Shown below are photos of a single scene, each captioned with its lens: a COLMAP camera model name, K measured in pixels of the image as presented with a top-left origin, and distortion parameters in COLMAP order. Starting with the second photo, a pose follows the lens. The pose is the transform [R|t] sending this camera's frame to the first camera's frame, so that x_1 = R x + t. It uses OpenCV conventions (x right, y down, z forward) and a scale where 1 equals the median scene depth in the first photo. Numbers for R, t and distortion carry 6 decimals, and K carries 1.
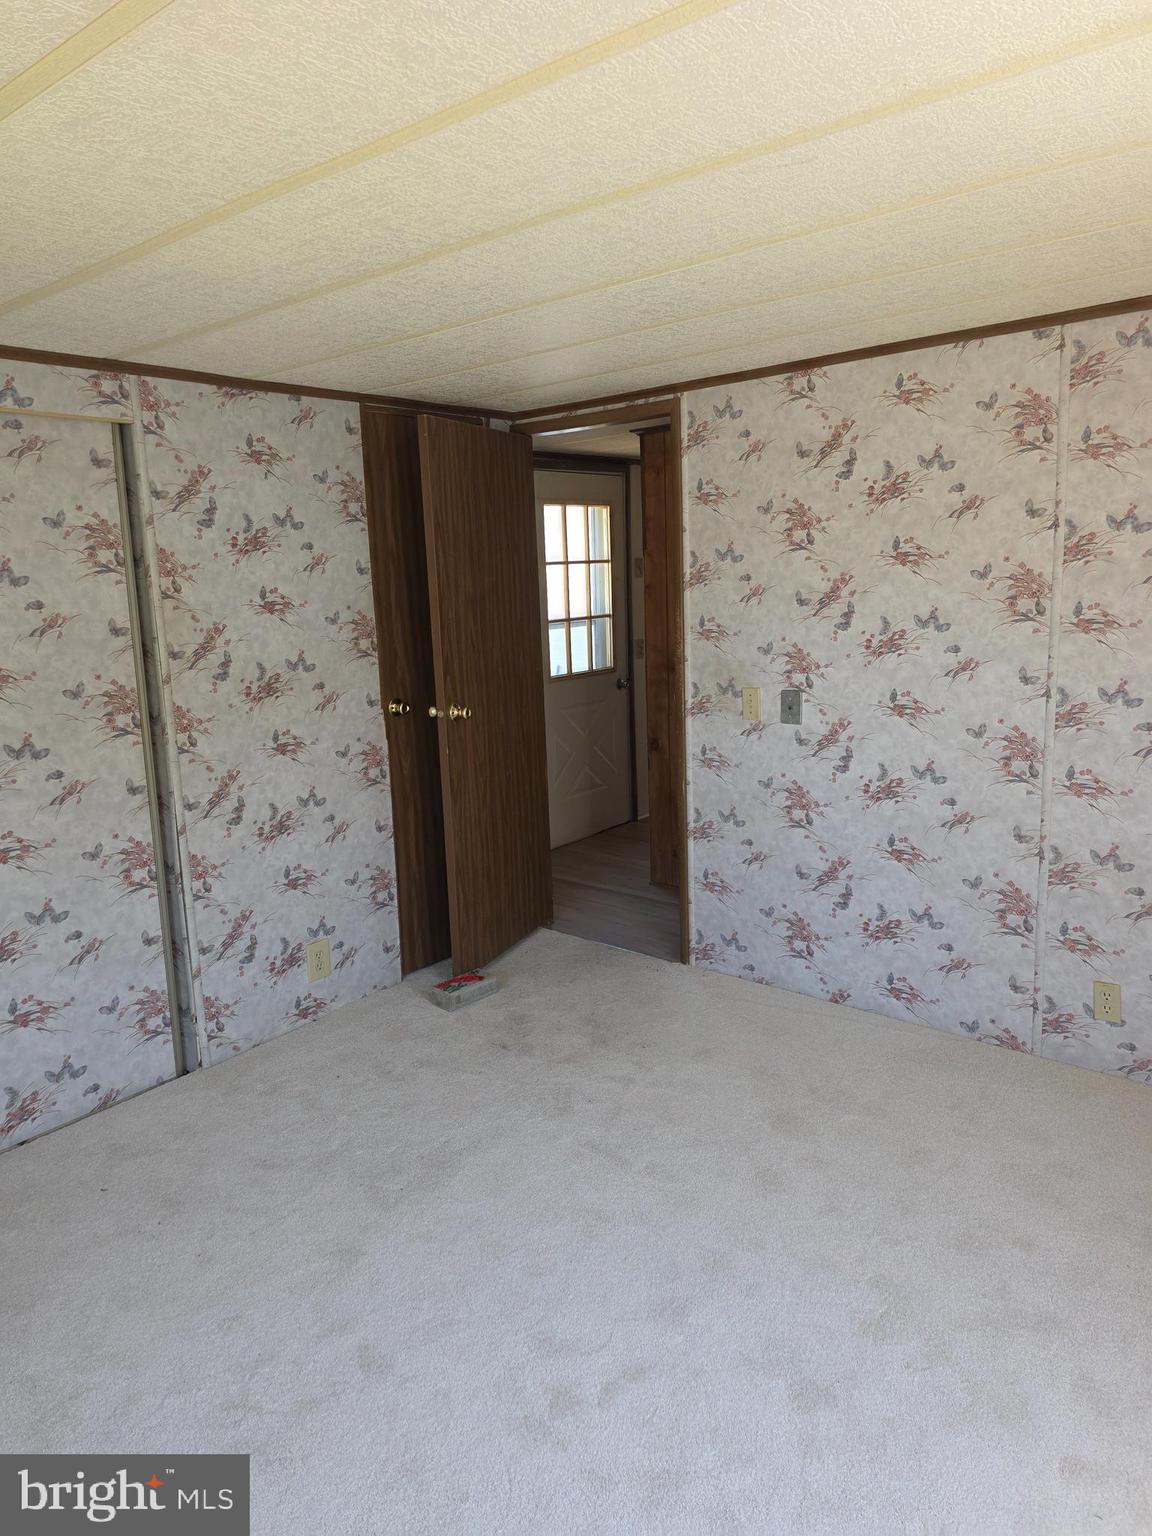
lens RADIAL K [[1029.0, 0, 575.5], [0, 1029.0, 757.4], [0, 0, 1]] dist [0.052790, -0.033665]
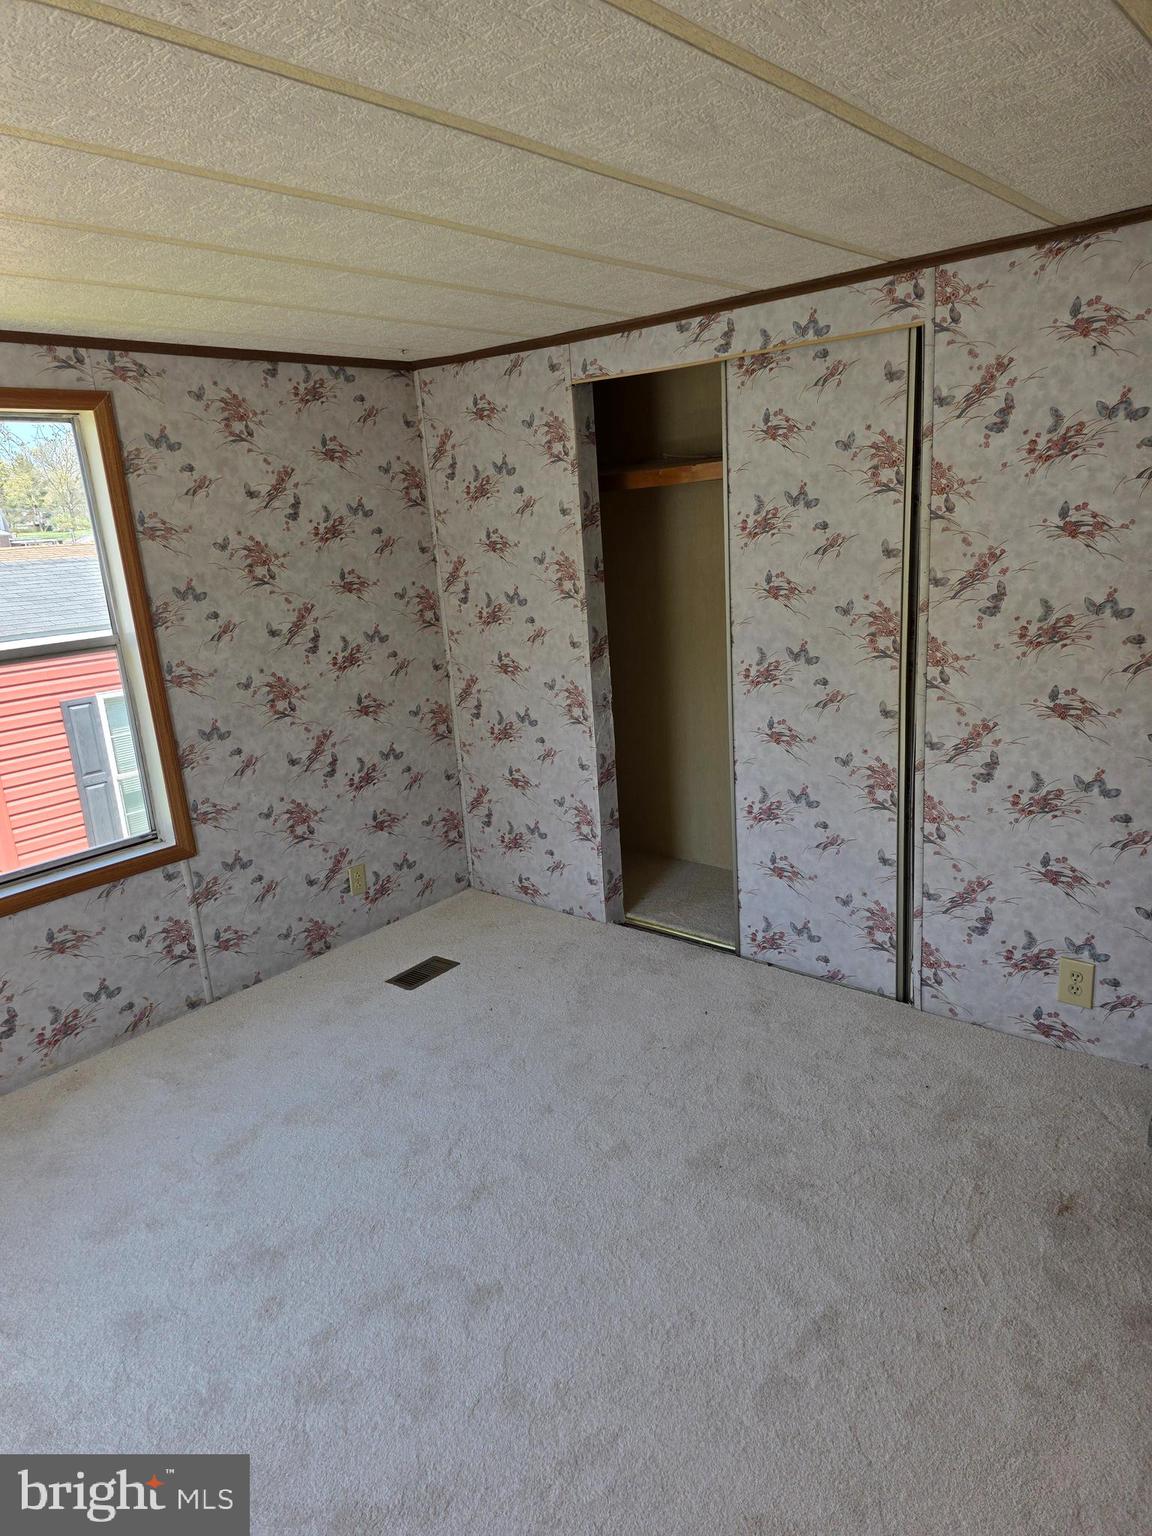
lens RADIAL K [[1029.0, 0, 575.3], [0, 1029.0, 783.8], [0, 0, 1]] dist [0.052790, -0.033665]
pose [[-0.021825, 0.301803, -0.953121, 0.546765], [-0.106069, 0.947268, 0.302378, -0.171328], [0.994119, 0.107696, 0.011338, 0.683634]]
